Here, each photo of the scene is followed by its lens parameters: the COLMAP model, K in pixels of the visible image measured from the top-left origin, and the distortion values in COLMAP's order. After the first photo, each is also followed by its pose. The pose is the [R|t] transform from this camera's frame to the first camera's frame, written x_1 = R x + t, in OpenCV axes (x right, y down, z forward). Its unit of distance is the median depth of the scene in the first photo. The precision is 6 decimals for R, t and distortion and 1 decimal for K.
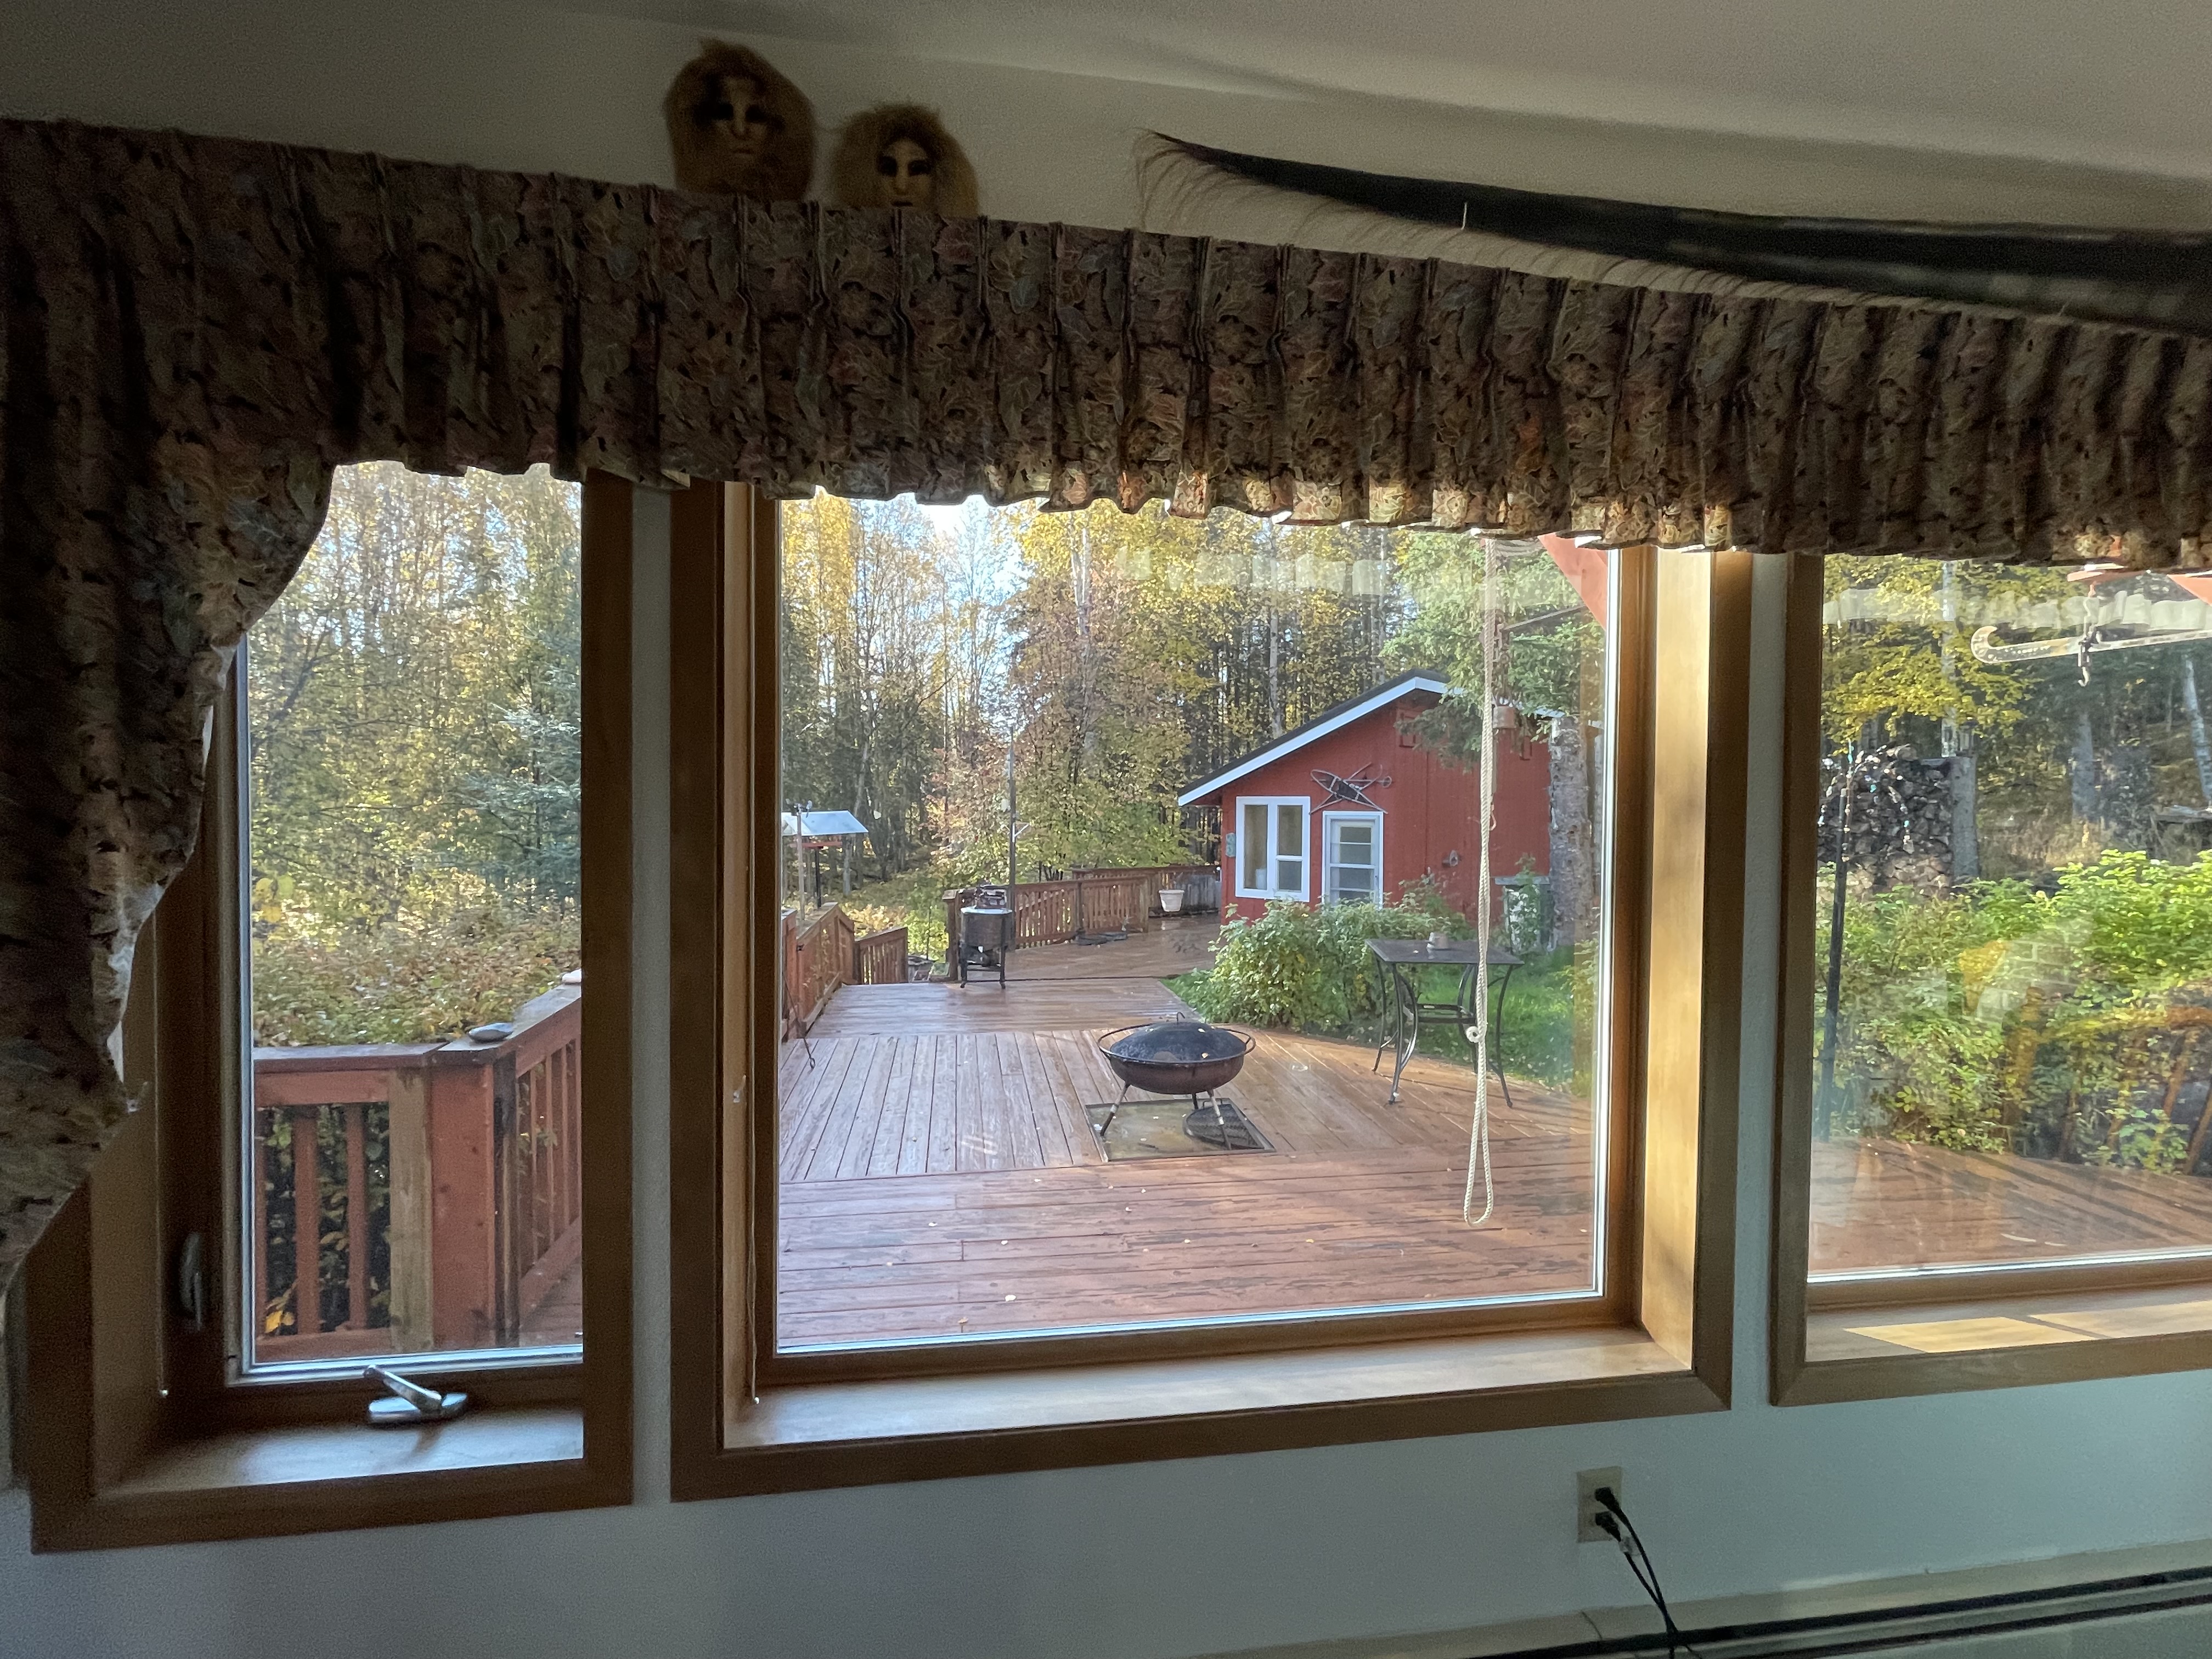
lens RADIAL K [[1009.7, 0, 1106.0], [0, 1009.7, 829.5], [0, 0, 1]] dist [0.001864, 0.000436]
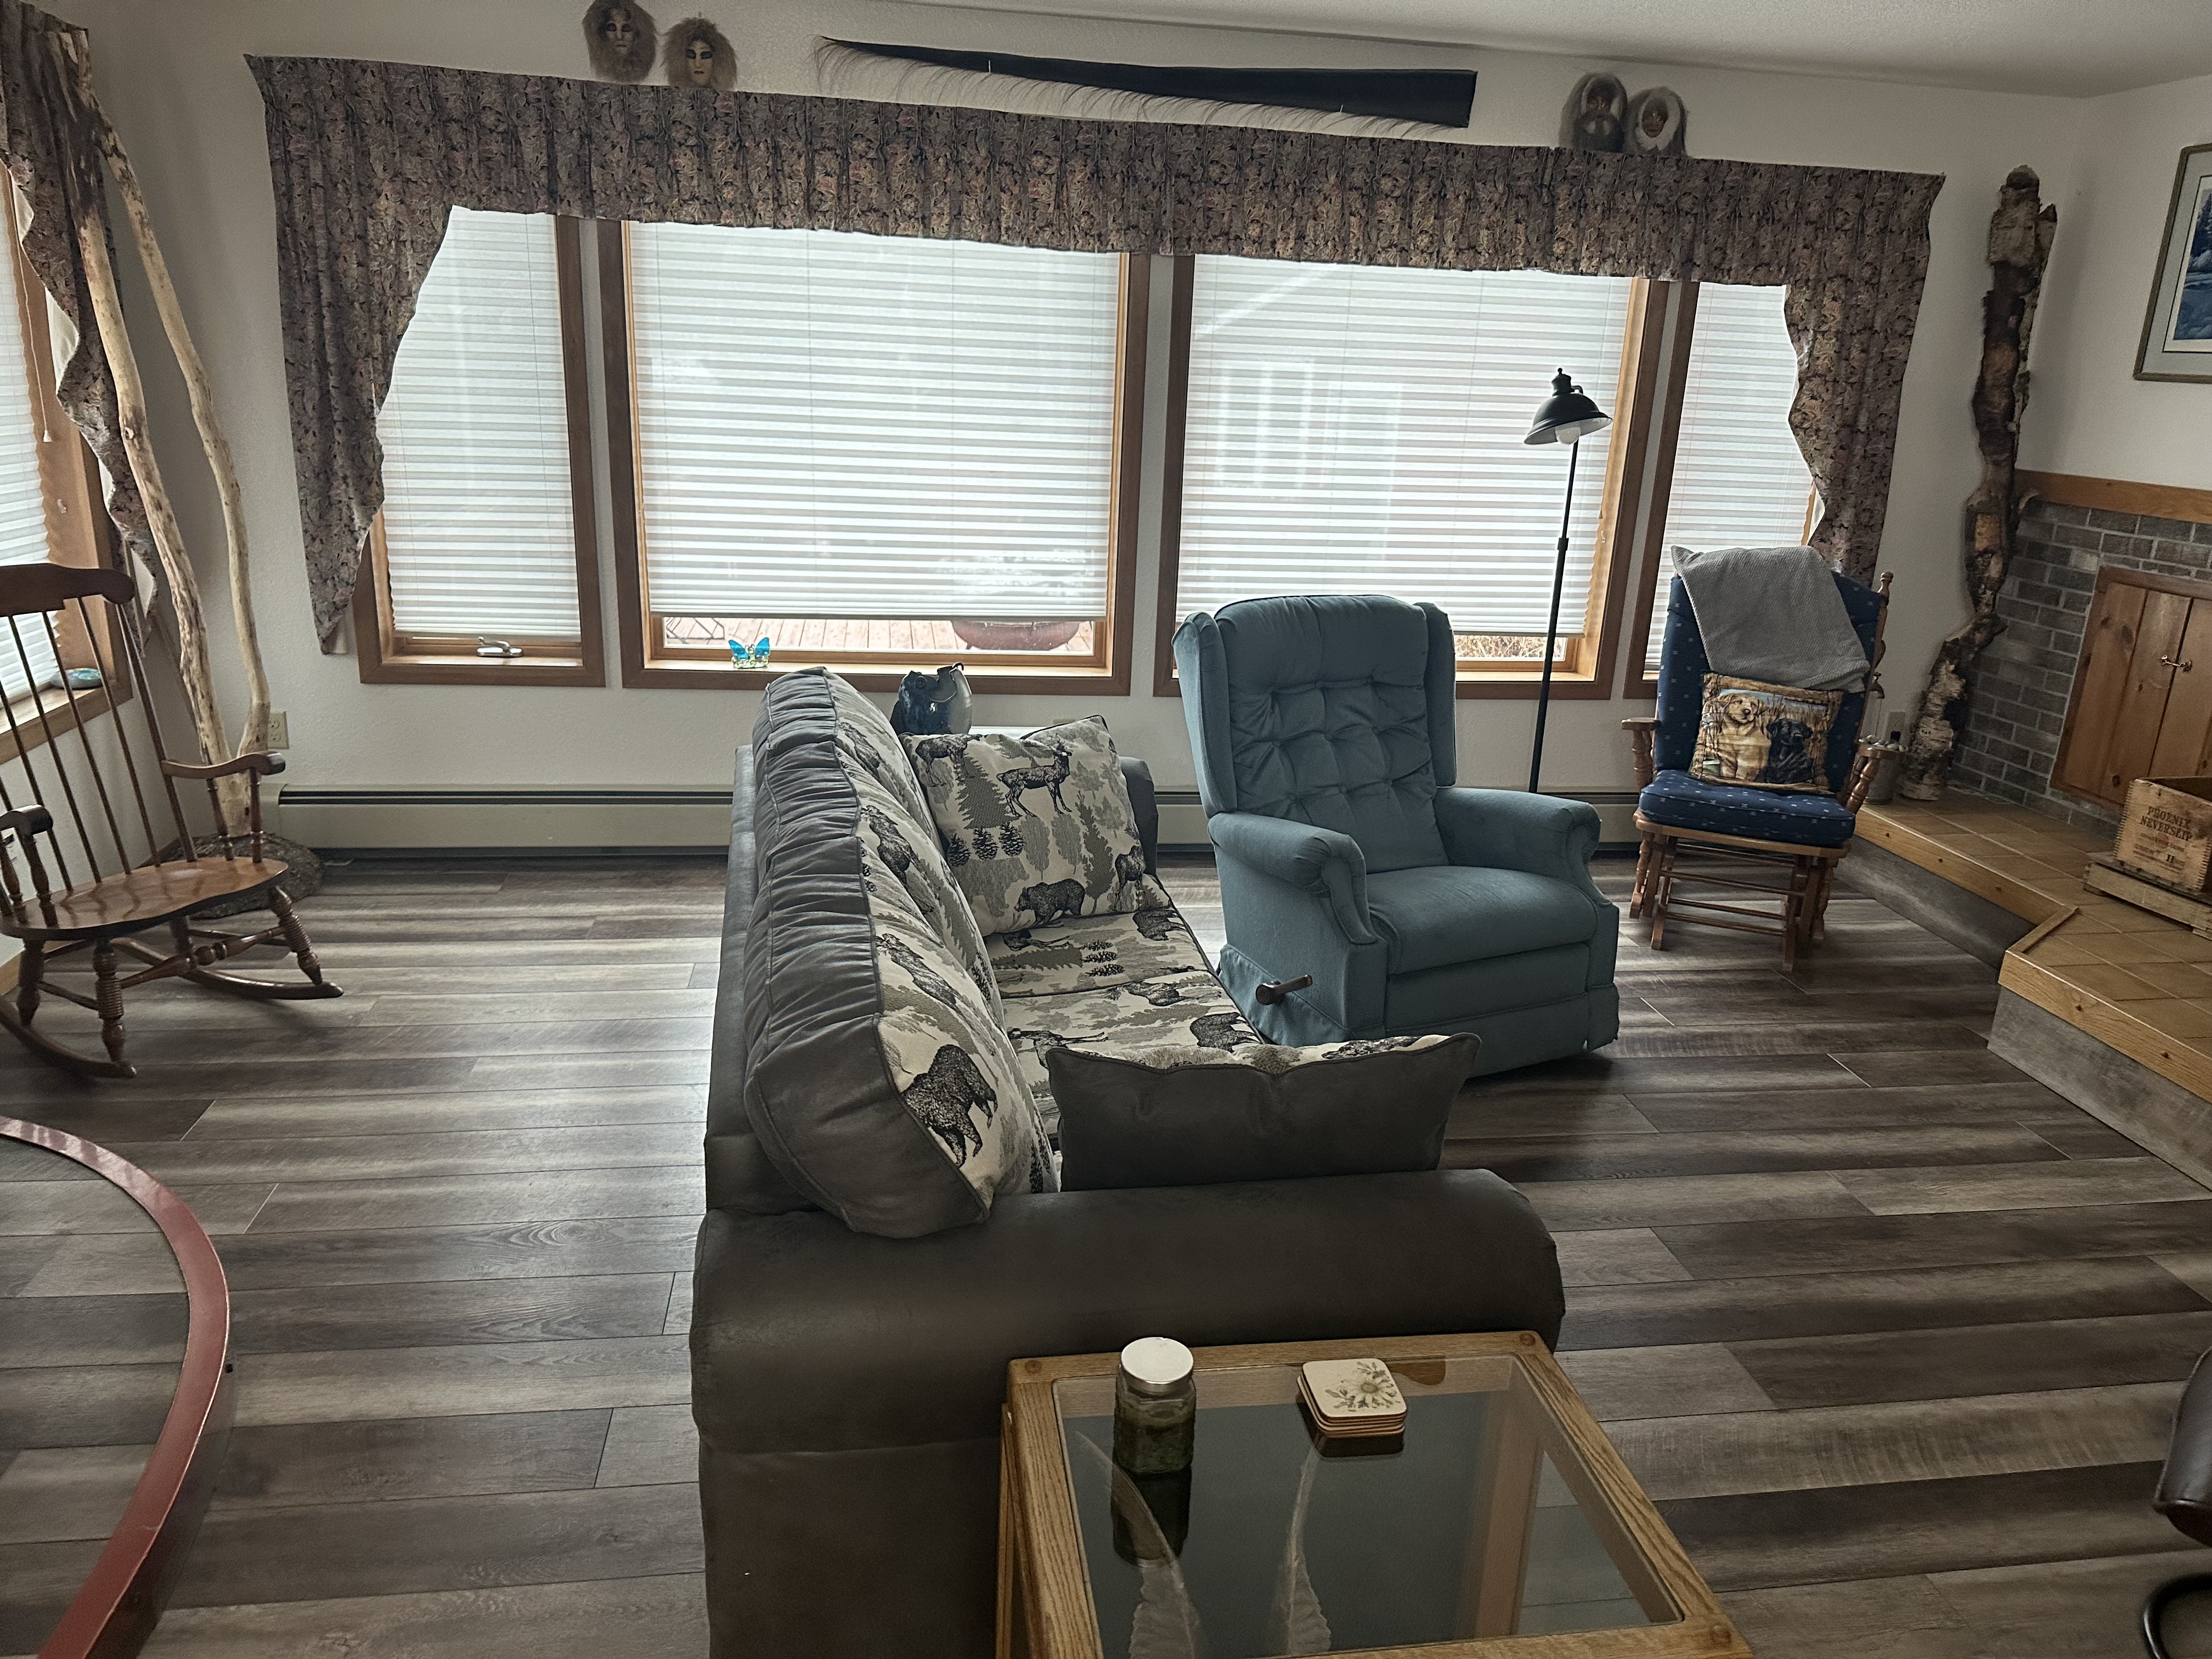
lens RADIAL K [[1578.3, 0, 1131.0], [0, 1578.3, 835.1], [0, 0, 1]] dist [0.001347, -0.003892]
pose [[0.999544, 0.025551, 0.016069, 0.695489], [-0.028917, 0.963235, 0.267100, 0.000430], [-0.008654, -0.267443, 0.963535, -2.633788]]
